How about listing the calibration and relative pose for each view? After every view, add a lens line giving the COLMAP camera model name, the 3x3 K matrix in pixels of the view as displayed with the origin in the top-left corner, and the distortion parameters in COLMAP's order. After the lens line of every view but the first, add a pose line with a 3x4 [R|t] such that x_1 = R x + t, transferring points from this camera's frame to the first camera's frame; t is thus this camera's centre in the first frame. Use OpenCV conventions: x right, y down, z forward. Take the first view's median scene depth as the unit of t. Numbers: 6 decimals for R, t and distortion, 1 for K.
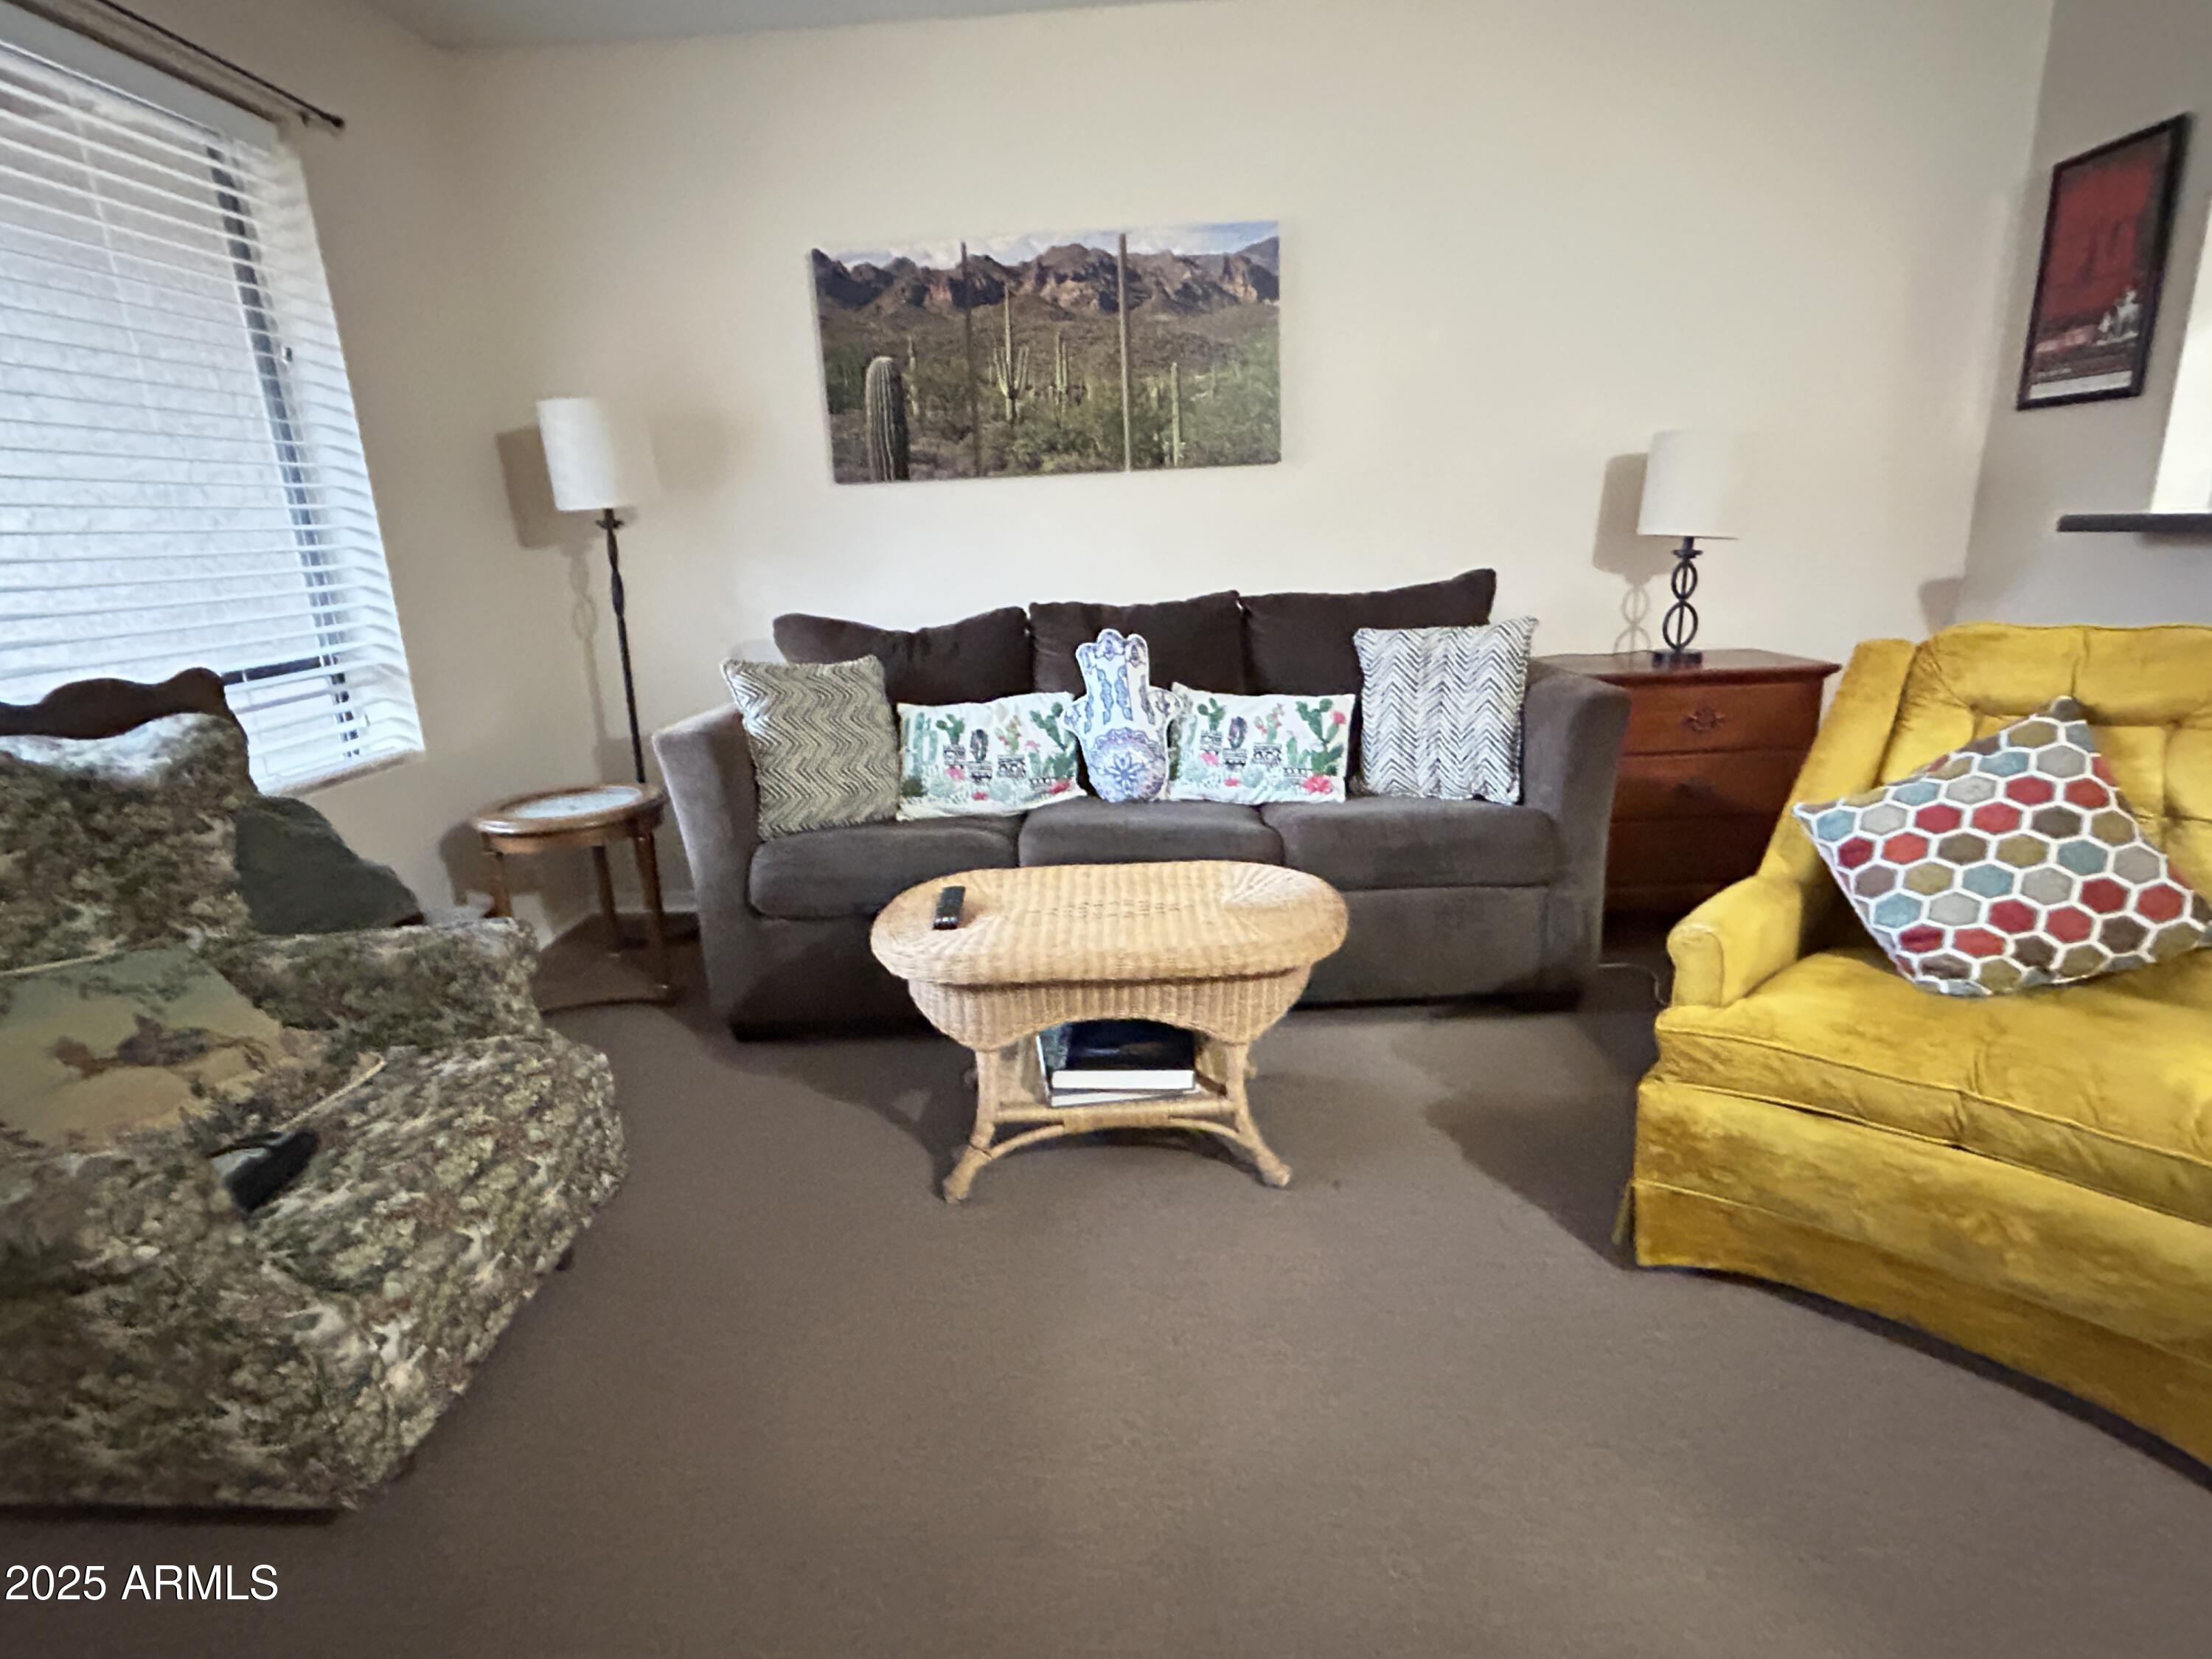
lens RADIAL K [[1108.6, 0, 1107.4], [0, 1108.6, 822.0], [0, 0, 1]] dist [0.002409, 0.002457]
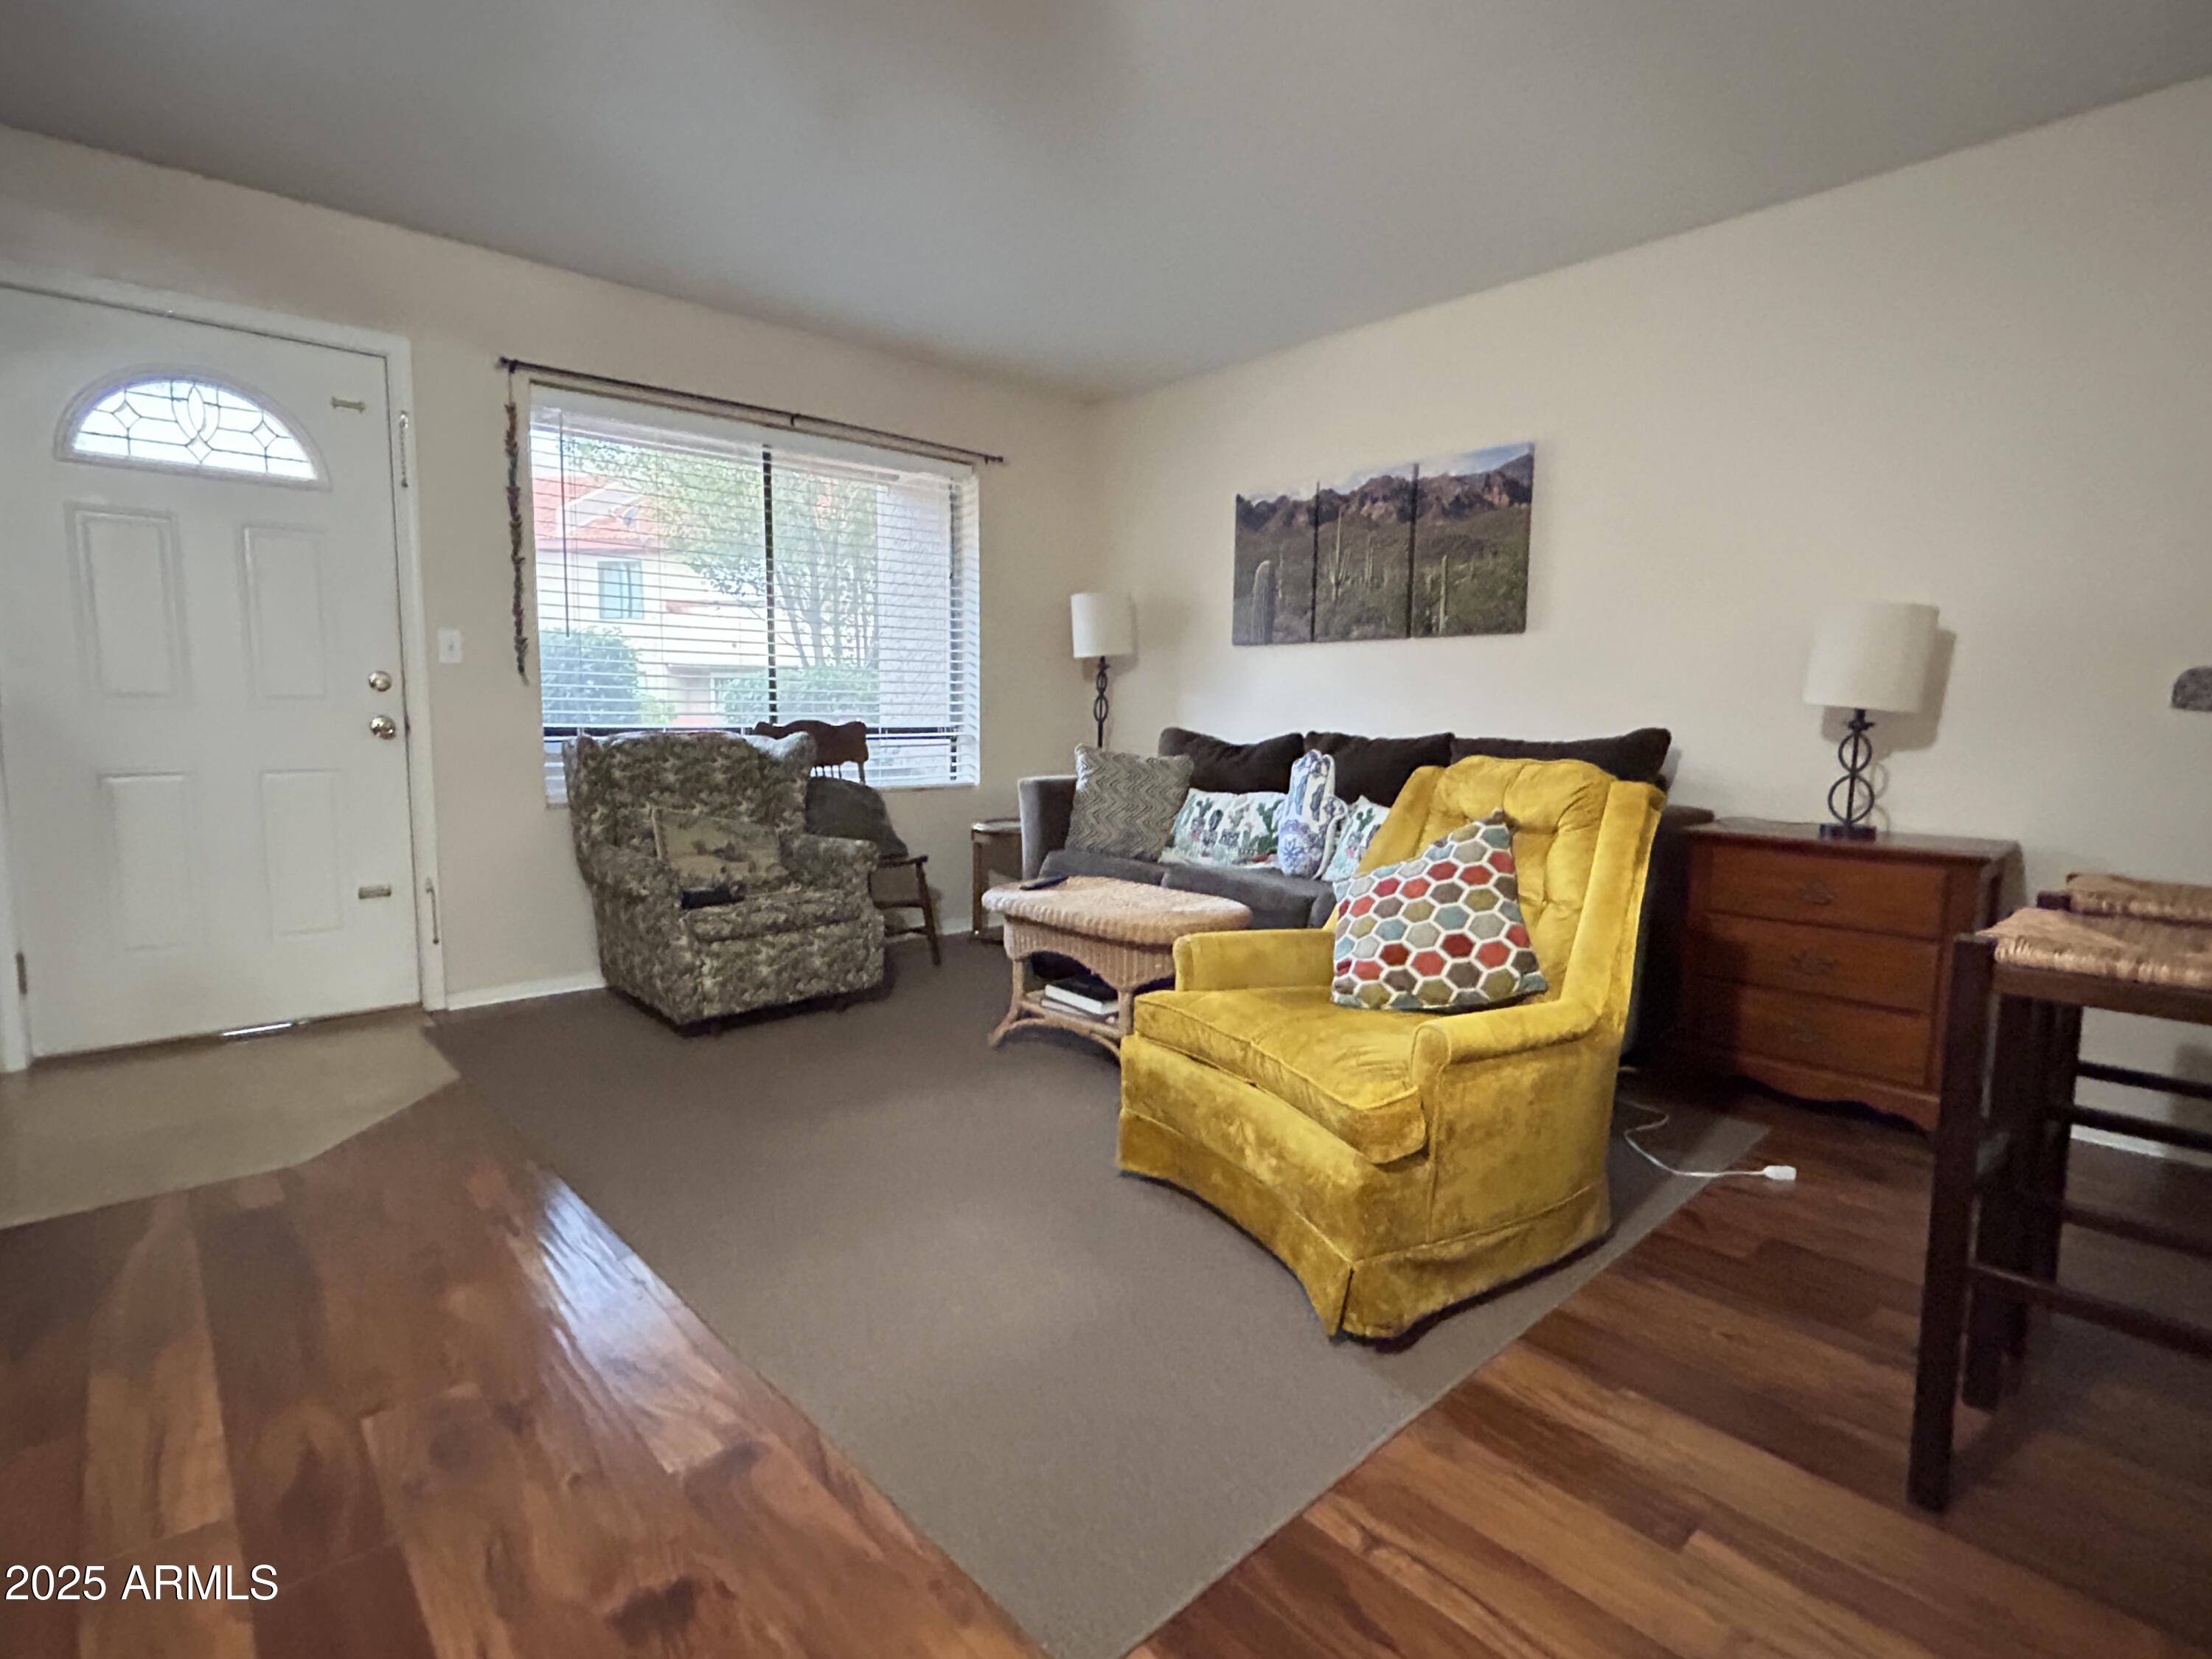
lens RADIAL K [[1108.6, 0, 1152.8], [0, 1108.6, 833.1], [0, 0, 1]] dist [0.002409, 0.002457]
pose [[0.716612, 0.129134, -0.685413, 0.752019], [-0.223267, 0.973473, -0.050024, 0.034184], [0.660771, 0.188878, 0.726434, -0.086988]]
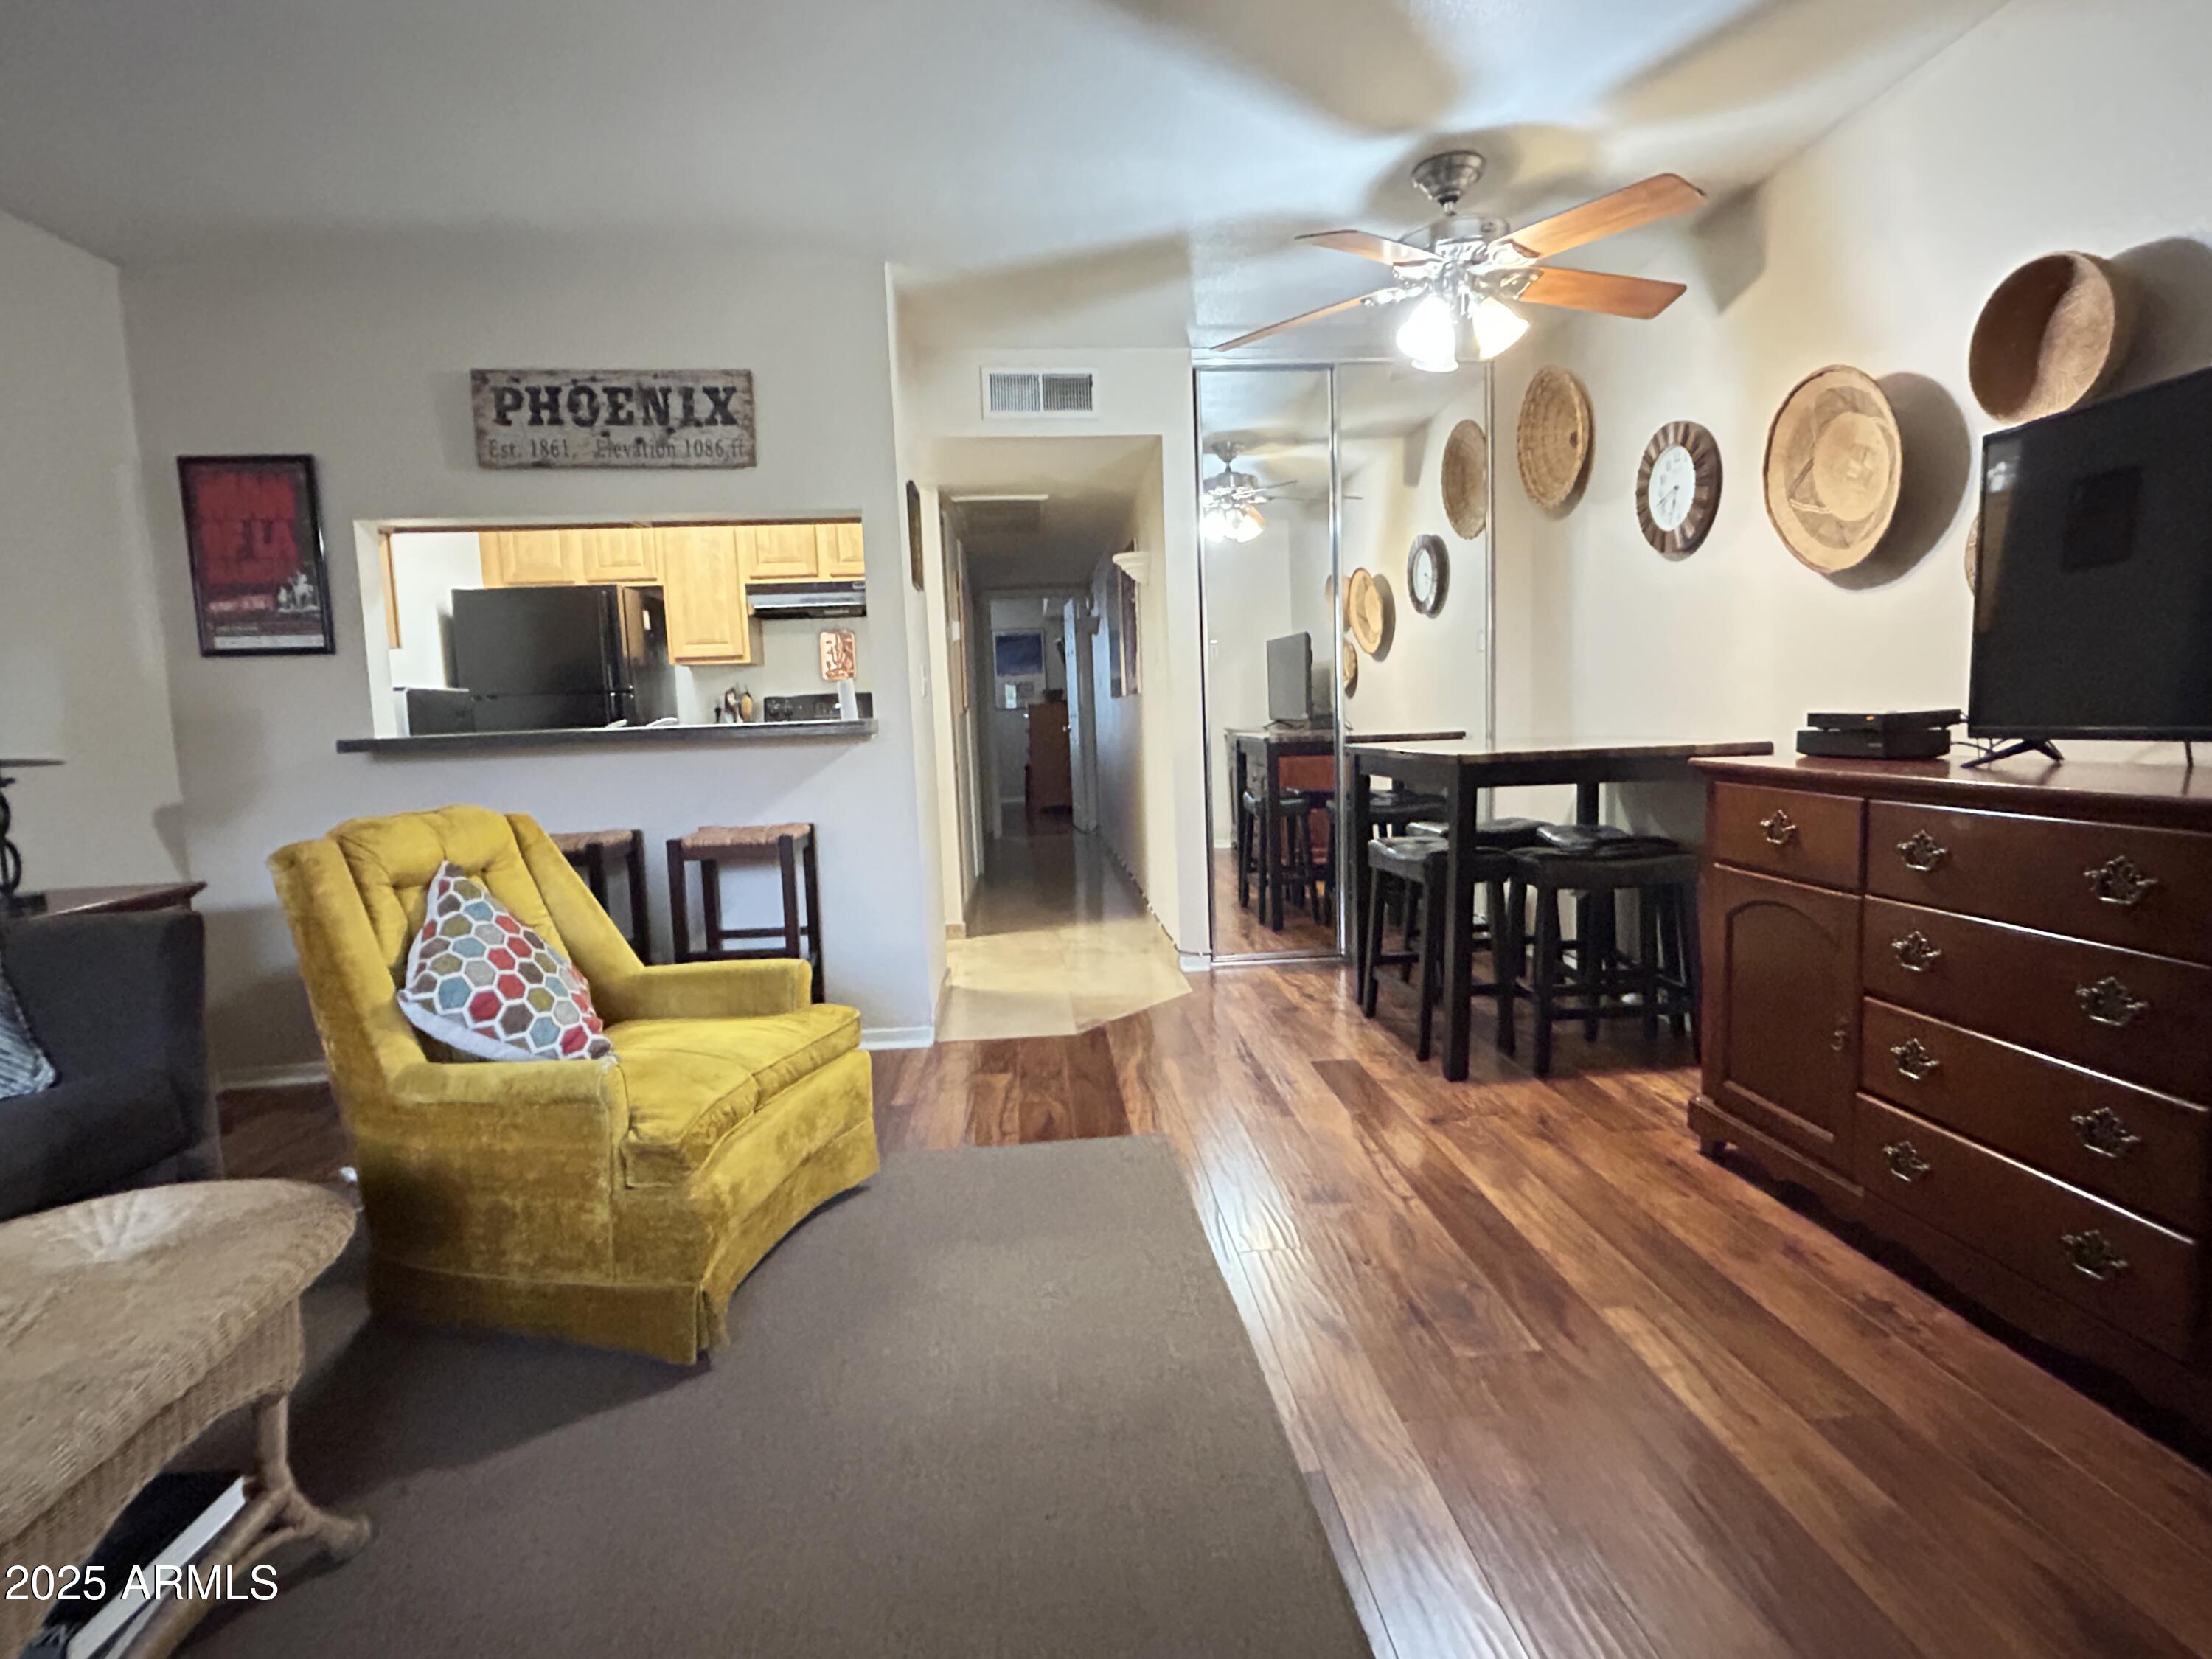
lens RADIAL K [[1108.6, 0, 1102.4], [0, 1108.6, 827.8], [0, 0, 1]] dist [0.002409, 0.002457]
pose [[-0.123569, -0.056732, 0.990713, -0.417069], [0.302041, 0.948845, 0.092007, -0.033732], [-0.945252, 0.310605, -0.100113, 0.302365]]
